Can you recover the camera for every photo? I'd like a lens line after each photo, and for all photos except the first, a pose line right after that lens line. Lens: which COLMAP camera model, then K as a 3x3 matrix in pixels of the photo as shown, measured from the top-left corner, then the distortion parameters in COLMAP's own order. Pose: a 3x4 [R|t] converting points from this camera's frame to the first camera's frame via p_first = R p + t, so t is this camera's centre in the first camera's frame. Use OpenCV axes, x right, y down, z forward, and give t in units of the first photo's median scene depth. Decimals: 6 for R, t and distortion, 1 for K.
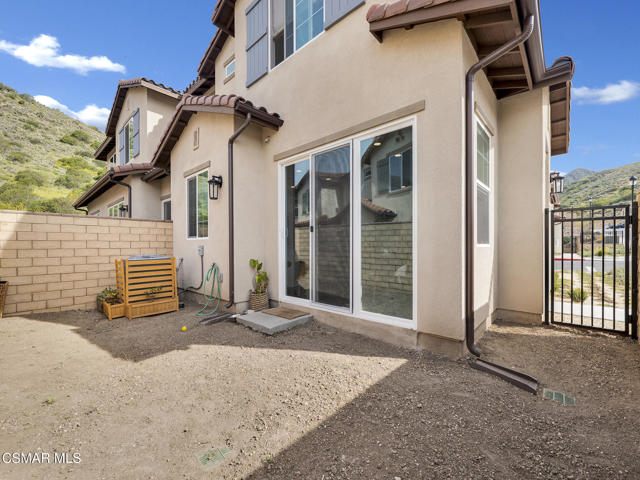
lens RADIAL K [[263.3, 0, 323.1], [0, 263.3, 242.0], [0, 0, 1]] dist [-0.001505, -0.000190]
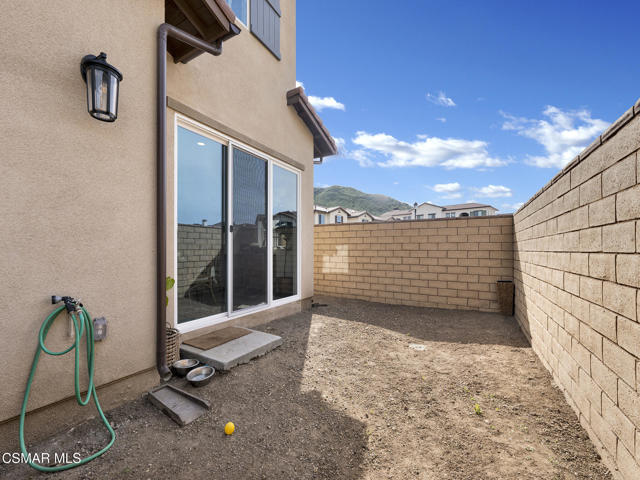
lens RADIAL K [[263.3, 0, 323.1], [0, 263.3, 242.0], [0, 0, 1]] dist [-0.001505, -0.000190]
pose [[-0.209374, 0.030391, 0.977363, -1.104108], [-0.013084, 0.999340, -0.033878, 0.022761], [-0.977748, -0.019881, -0.208839, 1.021086]]
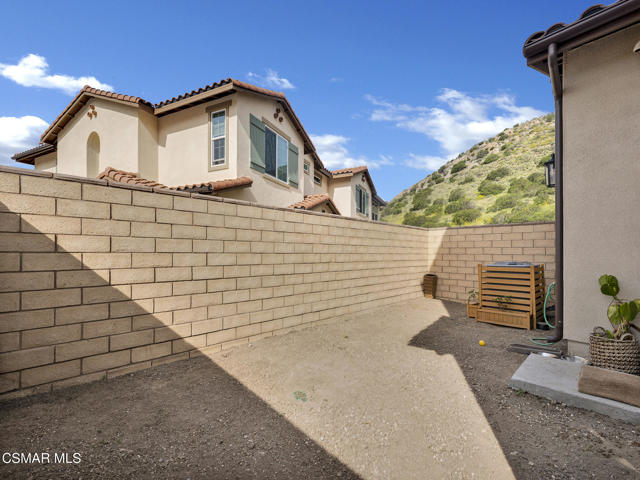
lens RADIAL K [[269.3, 0, 319.5], [0, 269.3, 252.2], [0, 0, 1]] dist [-0.000627, -0.000129]
pose [[-0.083867, 0.001828, -0.996475, 0.489356], [0.015052, 0.999887, 0.000567, 0.006454], [0.996363, -0.014952, -0.083885, 0.566890]]
